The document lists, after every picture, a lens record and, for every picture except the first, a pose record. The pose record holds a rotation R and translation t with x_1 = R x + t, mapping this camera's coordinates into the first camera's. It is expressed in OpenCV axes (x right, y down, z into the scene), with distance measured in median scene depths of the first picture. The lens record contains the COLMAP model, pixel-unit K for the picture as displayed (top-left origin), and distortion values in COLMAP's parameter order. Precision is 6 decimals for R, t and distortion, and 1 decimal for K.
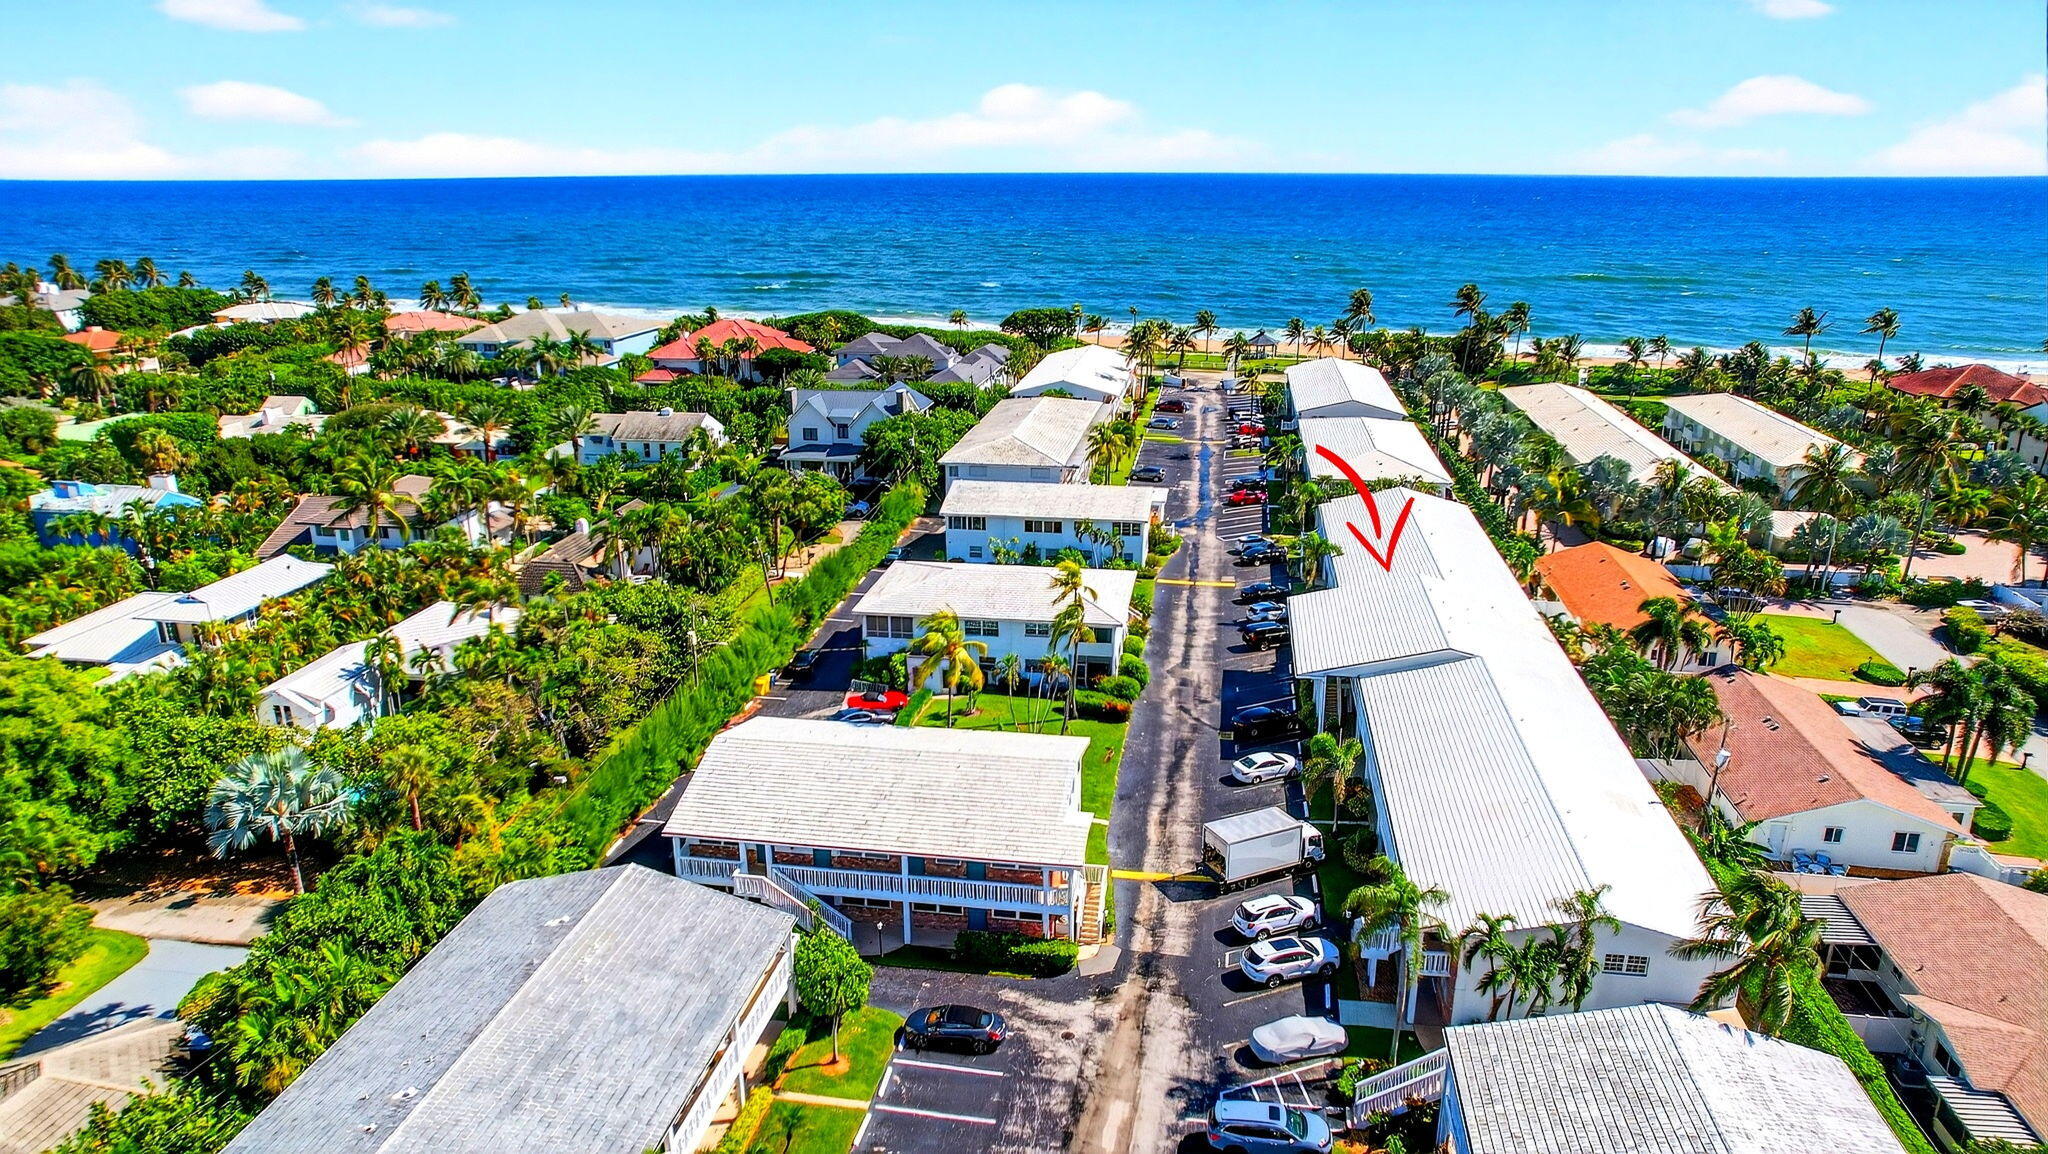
lens RADIAL K [[1307.1, 0, 1026.8], [0, 1307.1, 578.1], [0, 0, 1]] dist [-0.063956, 0.056726]
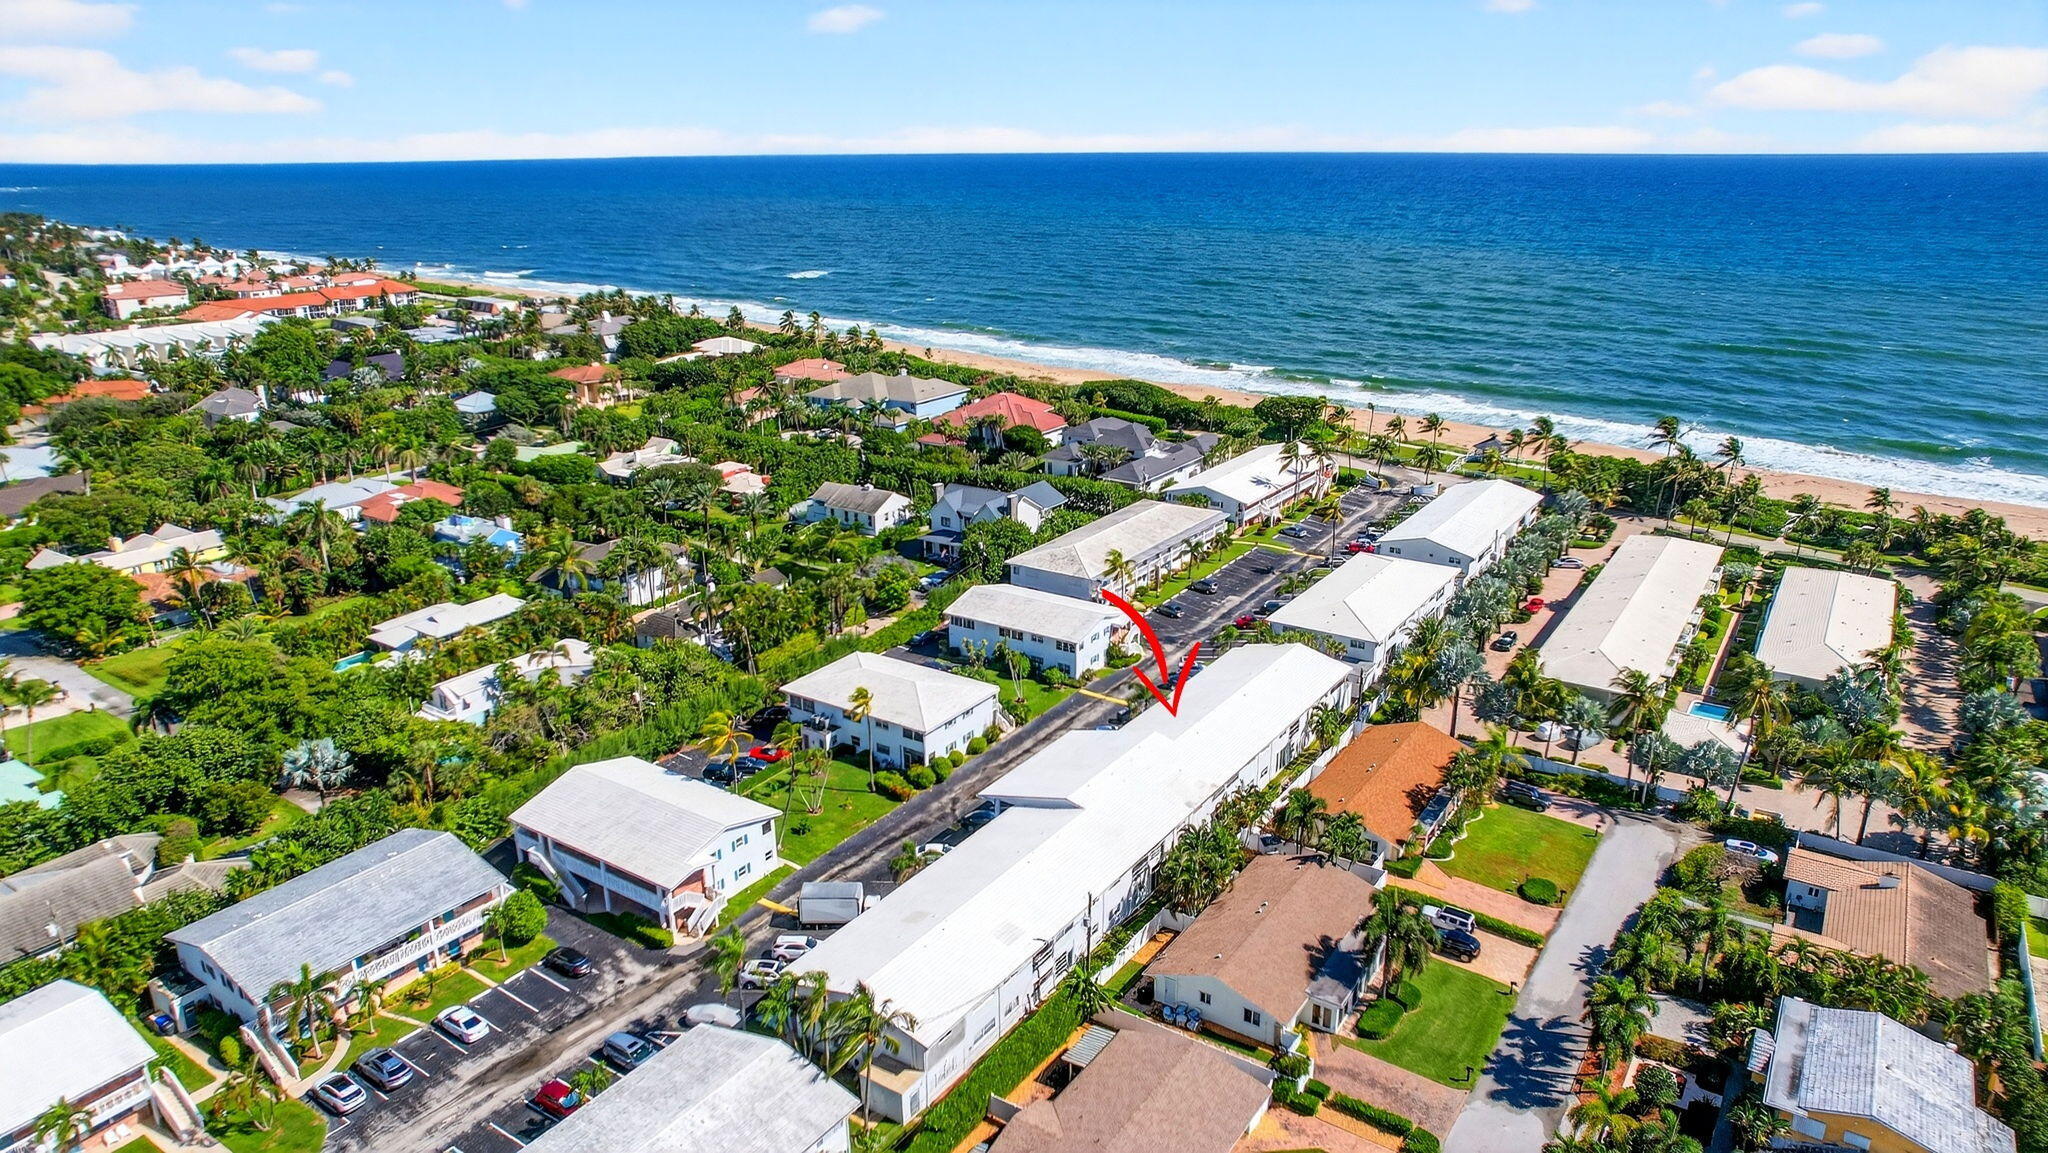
lens RADIAL K [[1307.1, 0, 1026.8], [0, 1307.1, 577.6], [0, 0, 1]] dist [-0.063956, 0.056726]
pose [[0.907997, 0.128317, -0.398844, 0.707256], [-0.121527, 0.991683, 0.042380, -0.200395], [0.400965, 0.009990, 0.916039, -0.233330]]
